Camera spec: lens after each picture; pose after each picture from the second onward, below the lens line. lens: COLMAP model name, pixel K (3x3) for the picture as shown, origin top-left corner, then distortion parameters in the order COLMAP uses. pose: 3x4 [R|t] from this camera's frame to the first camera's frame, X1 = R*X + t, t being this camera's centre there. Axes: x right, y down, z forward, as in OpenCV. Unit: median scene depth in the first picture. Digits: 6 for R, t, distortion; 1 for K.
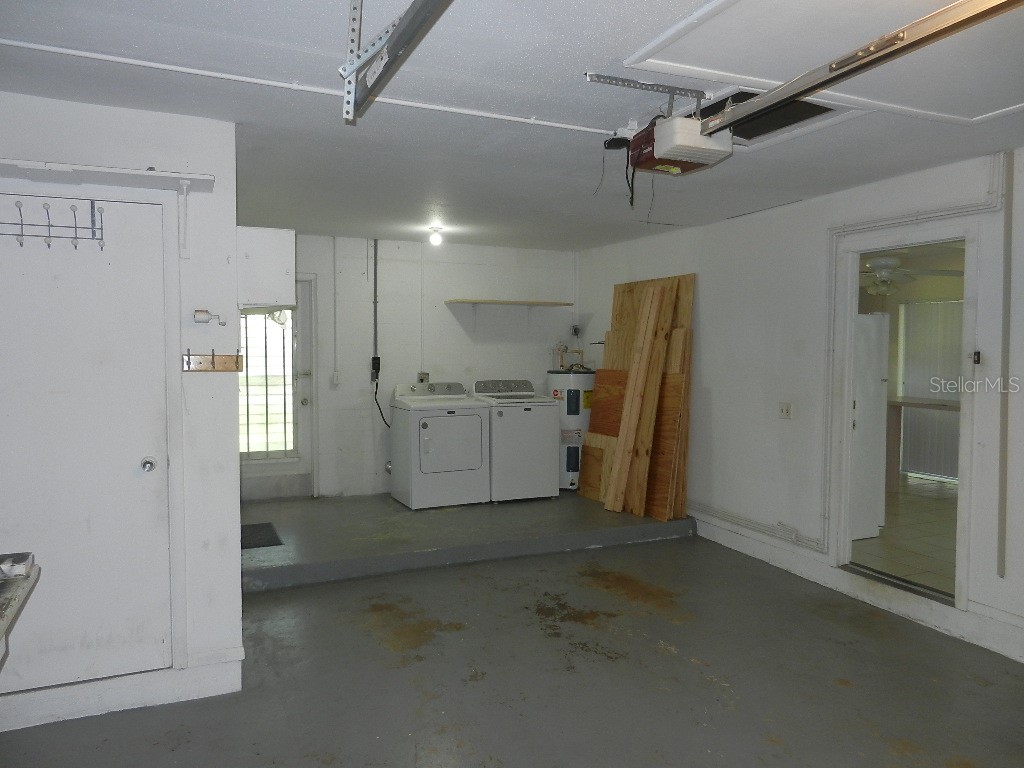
lens RADIAL K [[752.8, 0, 509.7], [0, 752.8, 380.9], [0, 0, 1]] dist [-0.008892, 0.010168]
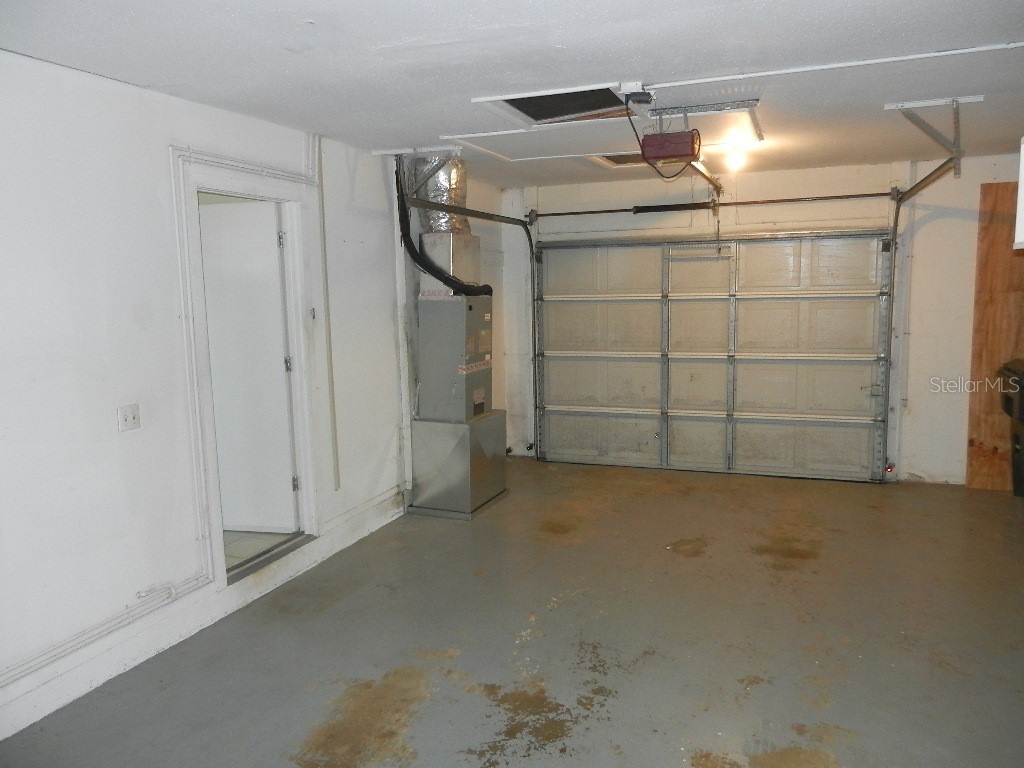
lens RADIAL K [[752.8, 0, 509.7], [0, 752.8, 380.9], [0, 0, 1]] dist [-0.008892, 0.010168]
pose [[-0.709732, -0.078756, 0.700056, -0.350657], [0.051573, 0.985256, 0.163127, -0.090476], [-0.702581, 0.151880, -0.695206, 1.430200]]
